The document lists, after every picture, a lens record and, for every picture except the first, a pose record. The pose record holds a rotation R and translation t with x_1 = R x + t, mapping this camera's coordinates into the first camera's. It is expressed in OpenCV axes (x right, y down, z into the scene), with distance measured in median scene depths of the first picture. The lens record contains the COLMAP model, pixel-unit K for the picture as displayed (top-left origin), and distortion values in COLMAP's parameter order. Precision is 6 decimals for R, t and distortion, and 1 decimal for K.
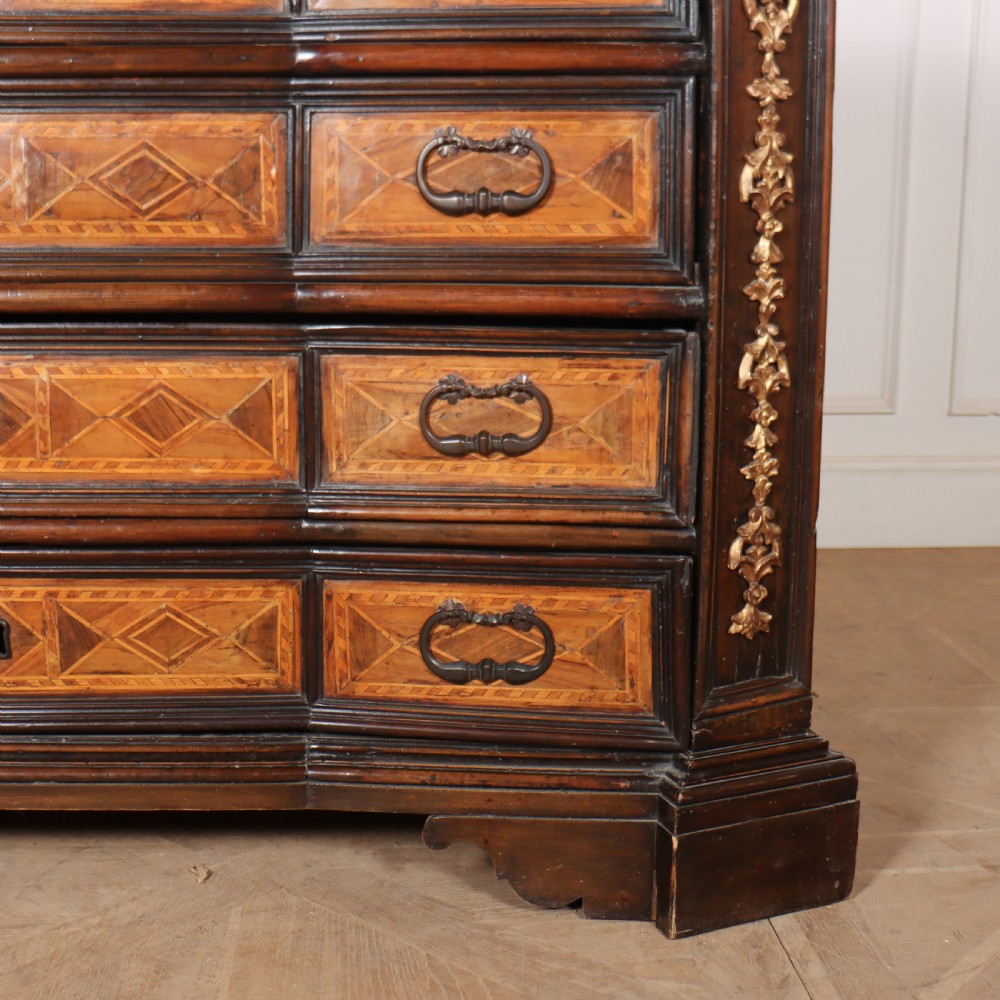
lens RADIAL K [[1711.1, 0, 478.2], [0, 1711.1, 564.7], [0, 0, 1]] dist [-0.181543, 0.123799]
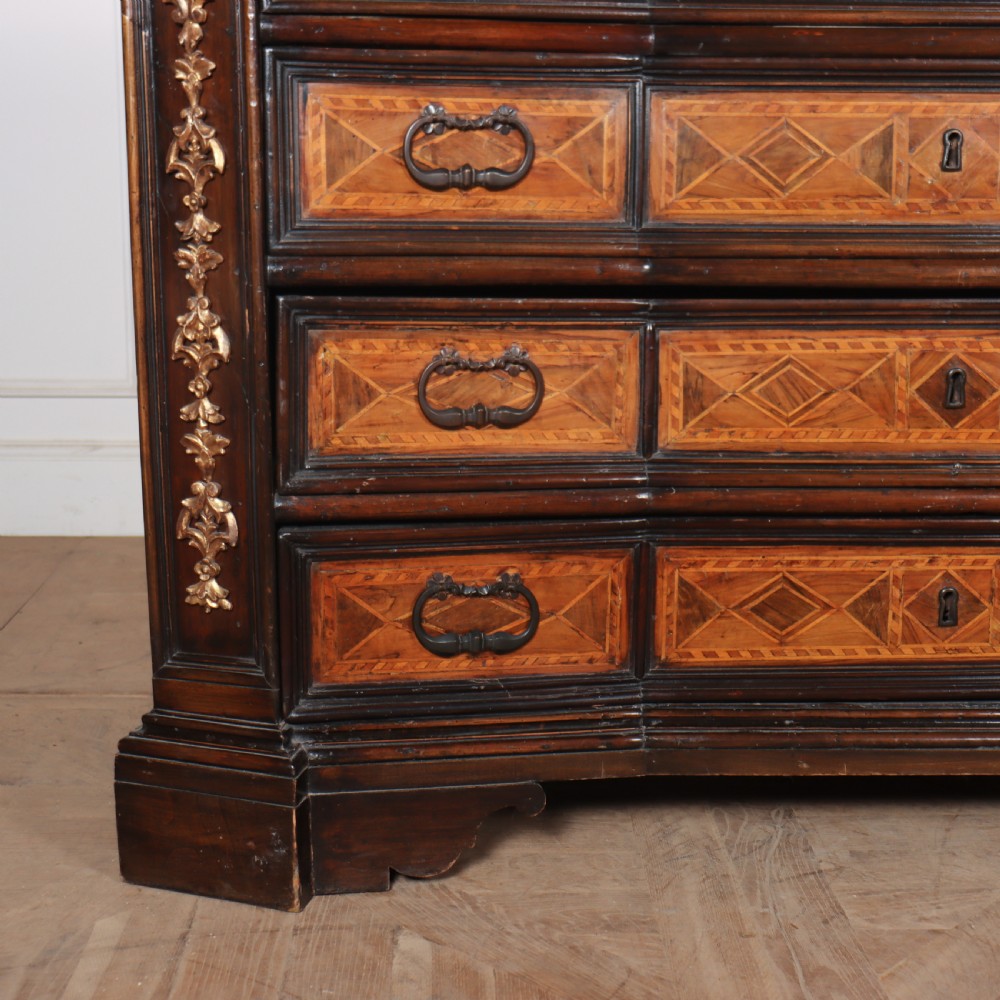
lens RADIAL K [[1769.8, 0, 500.0], [0, 1769.8, 500.0], [0, 0, 1]] dist [-0.049525, 0.150802]
pose [[0.999527, -0.003773, -0.030528, -0.522306], [0.002712, 0.999394, -0.034707, 0.015900], [0.030640, 0.034608, 0.998931, -0.080010]]
